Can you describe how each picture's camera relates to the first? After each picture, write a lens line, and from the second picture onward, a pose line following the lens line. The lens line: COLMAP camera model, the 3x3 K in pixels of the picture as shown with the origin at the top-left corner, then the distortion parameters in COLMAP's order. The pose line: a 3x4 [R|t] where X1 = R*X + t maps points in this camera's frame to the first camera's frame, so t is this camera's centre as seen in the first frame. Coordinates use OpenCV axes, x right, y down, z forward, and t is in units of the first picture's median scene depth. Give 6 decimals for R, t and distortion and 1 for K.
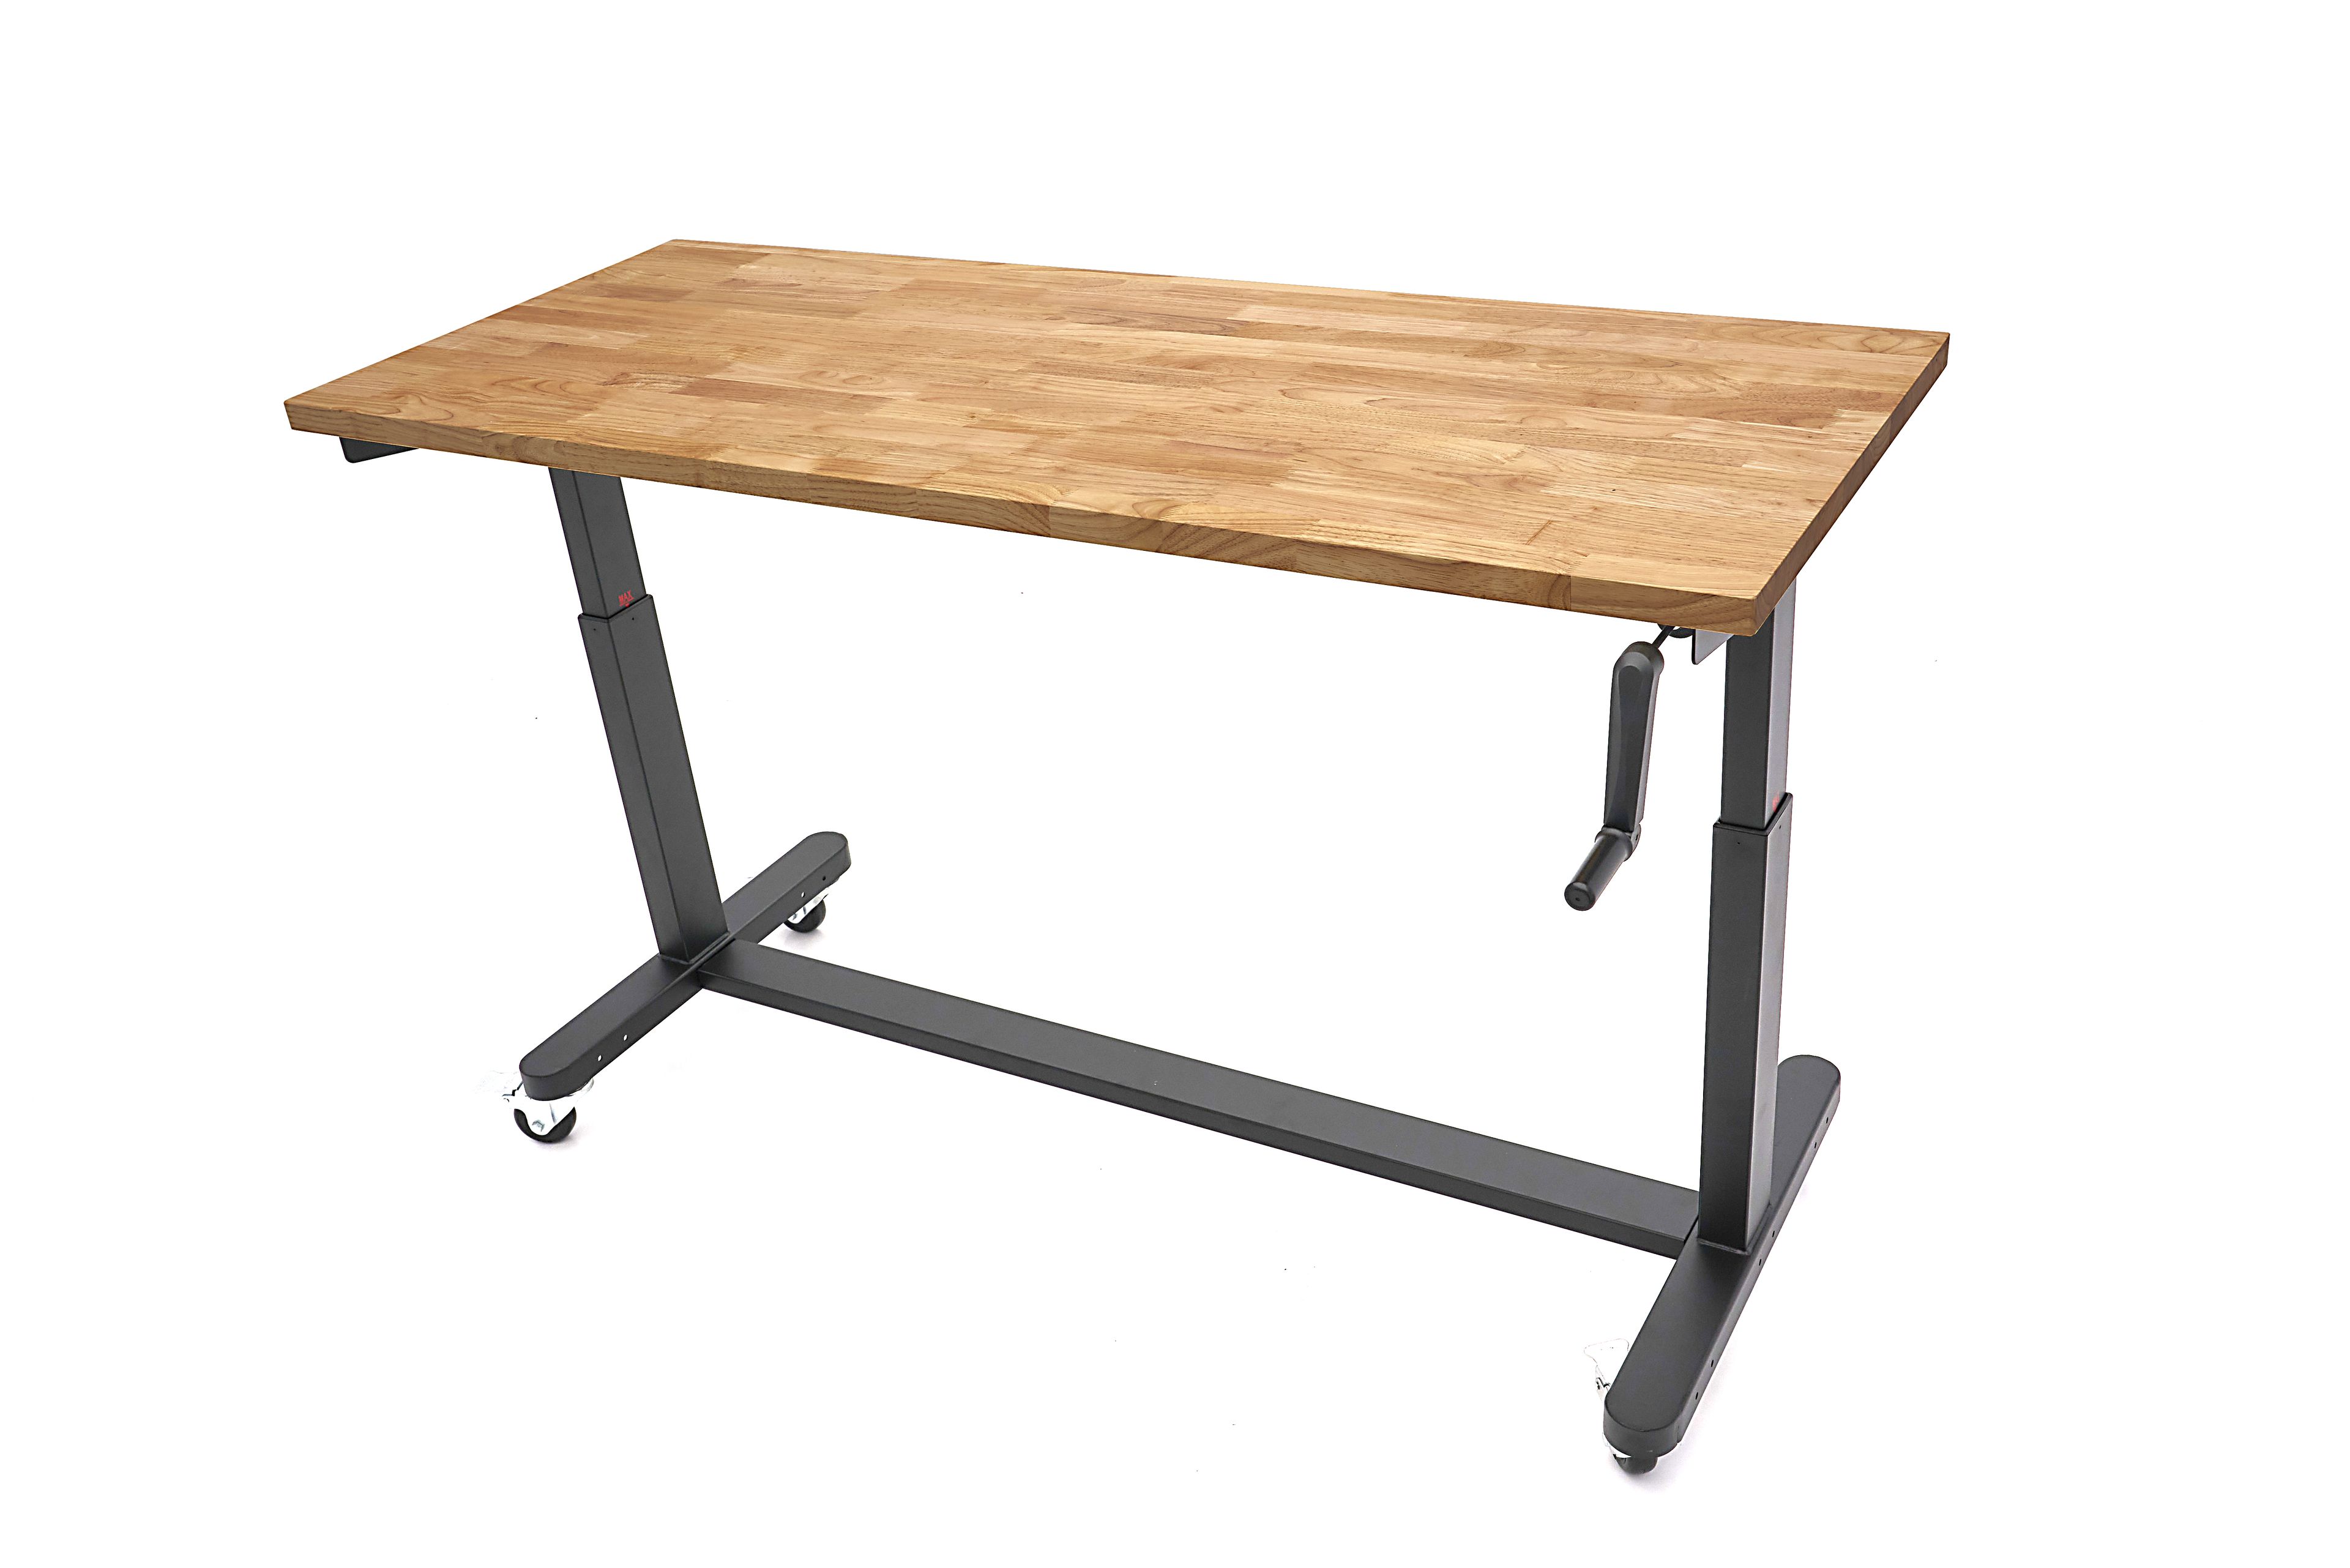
lens RADIAL K [[2191.4, 0, 1175.0], [0, 2191.4, 784.0], [0, 0, 1]] dist [-0.054142, 0.255004]
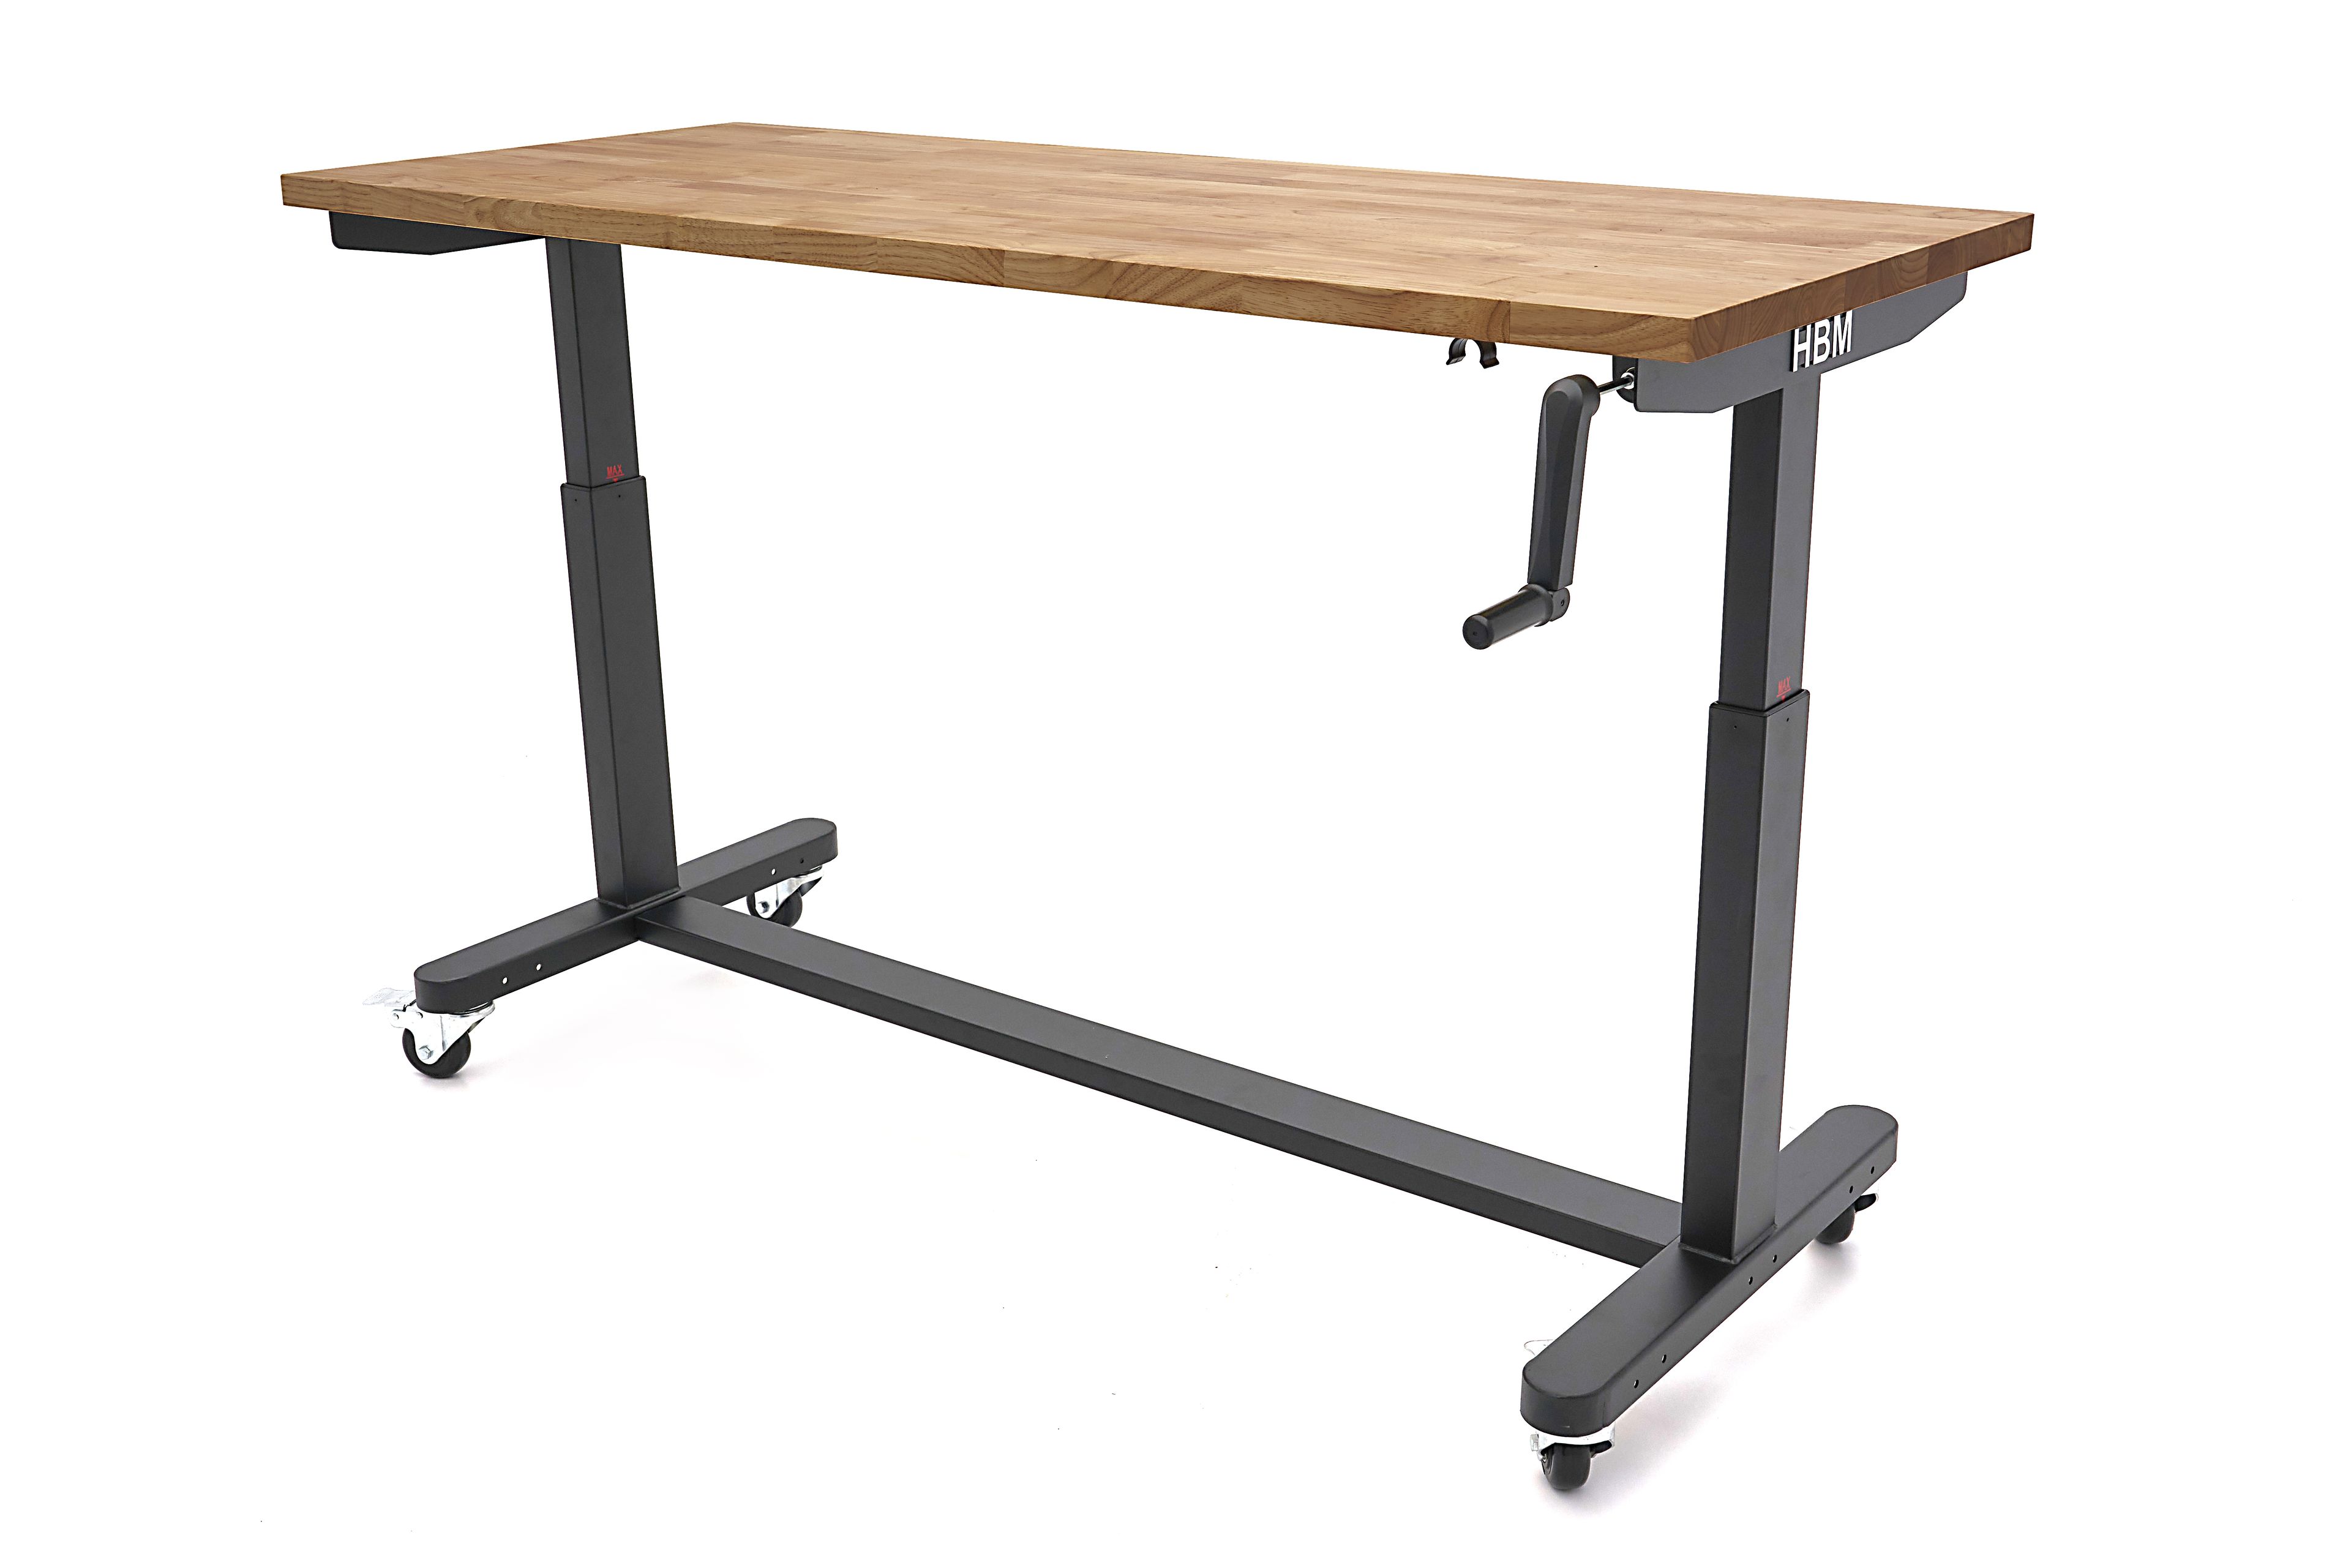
lens RADIAL K [[2700.8, 0, 1175.5], [0, 2700.8, 784.0], [0, 0, 1]] dist [-0.002988, -0.017433]
pose [[0.987508, 0.115555, -0.107120, 0.153160], [-0.131563, 0.978802, -0.156966, 0.249429], [0.086711, 0.169098, 0.981777, -0.085830]]
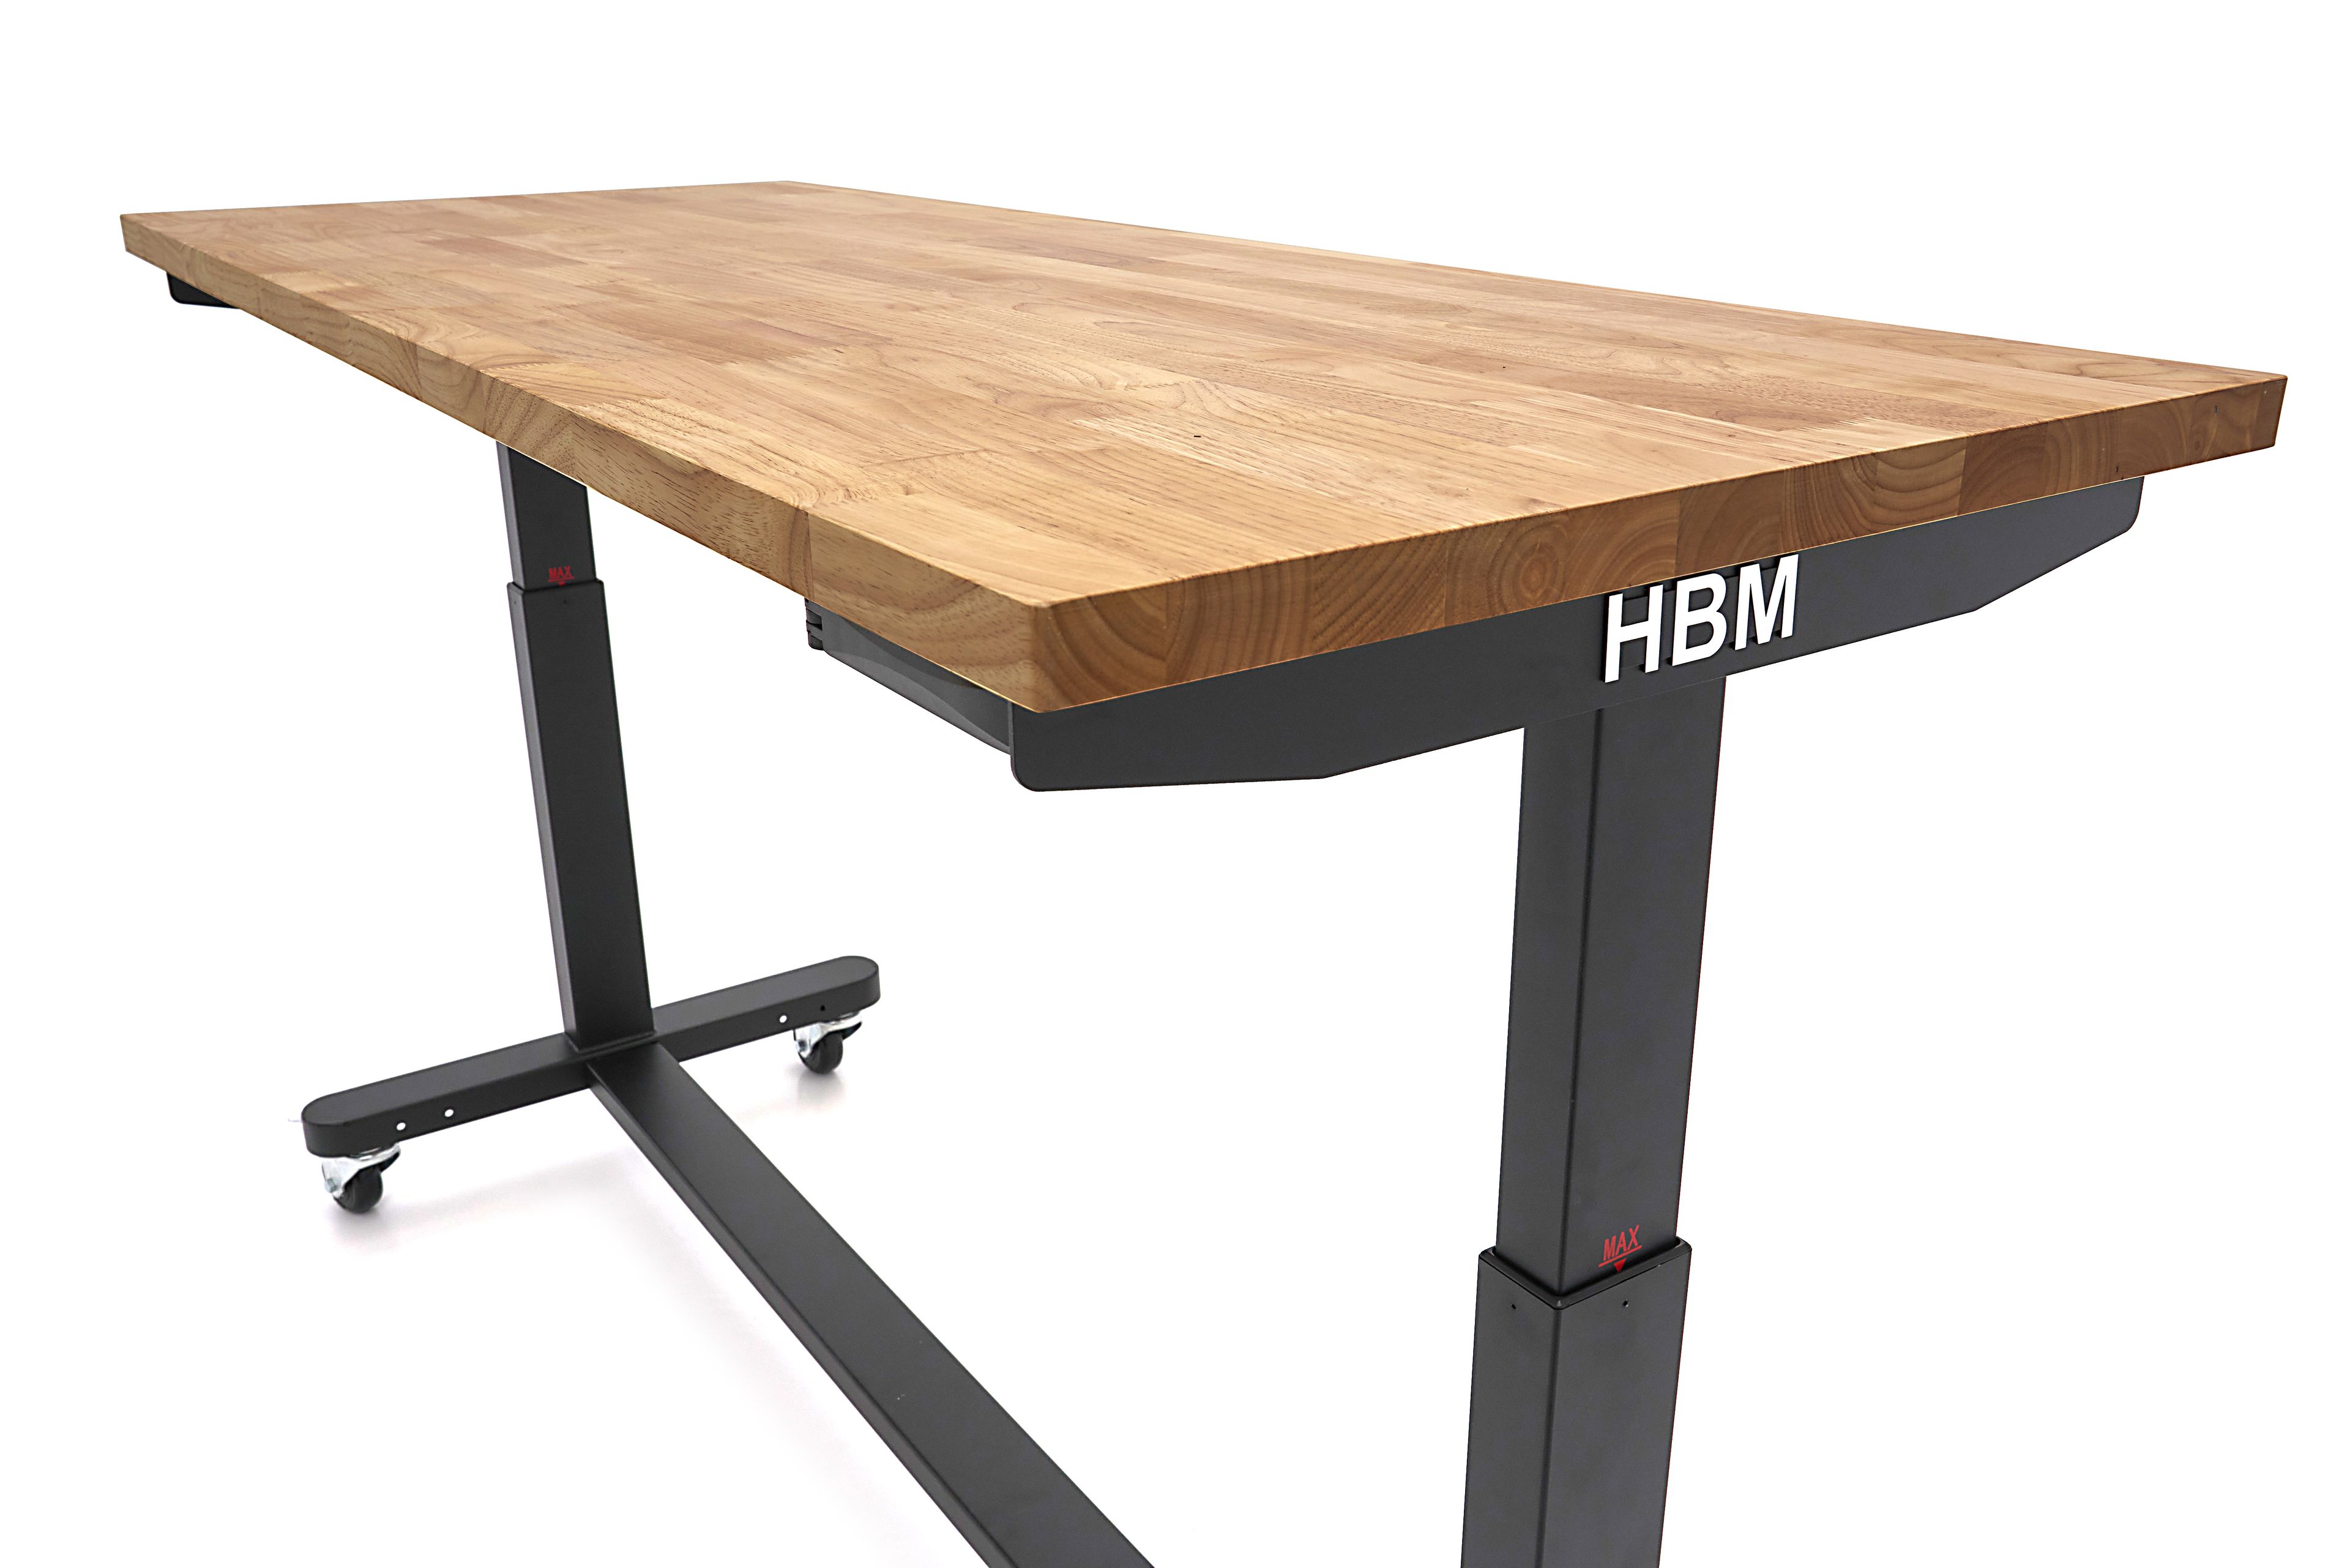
lens RADIAL K [[2003.4, 0, 1175.0], [0, 2003.4, 784.0], [0, 0, 1]] dist [-0.018010, -0.001323]
pose [[0.892062, 0.230348, -0.388799, 0.332600], [-0.277403, 0.958292, -0.068726, -0.031263], [0.356752, 0.169162, 0.918756, 0.556350]]
